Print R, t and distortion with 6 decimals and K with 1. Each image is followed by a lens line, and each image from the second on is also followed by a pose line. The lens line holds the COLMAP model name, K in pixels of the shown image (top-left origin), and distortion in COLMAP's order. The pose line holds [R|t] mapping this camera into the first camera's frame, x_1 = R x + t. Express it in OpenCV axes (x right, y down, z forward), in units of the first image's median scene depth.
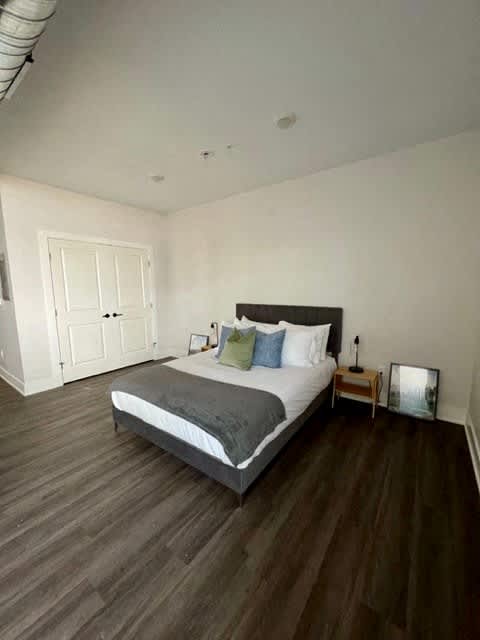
lens RADIAL K [[255.7, 0, 240.0], [0, 255.7, 320.0], [0, 0, 1]] dist [0.000340, 0.000505]
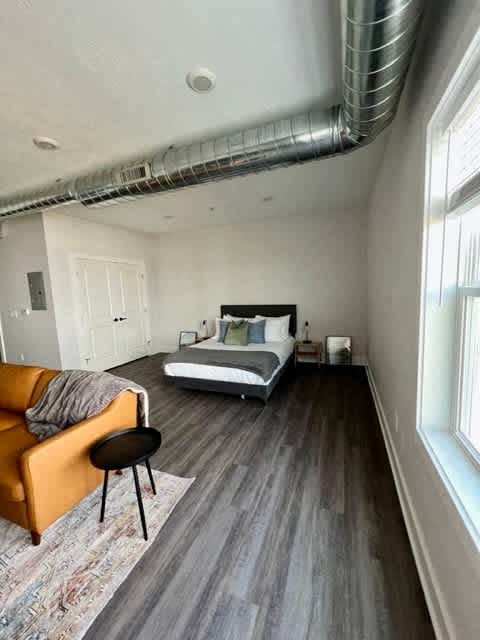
lens RADIAL K [[255.7, 0, 240.0], [0, 255.7, 320.0], [0, 0, 1]] dist [0.000340, 0.000505]
pose [[0.967560, -0.055124, 0.246556, -0.347782], [0.060108, 0.998111, -0.012727, 0.049945], [-0.245388, 0.027134, 0.969045, -0.466694]]
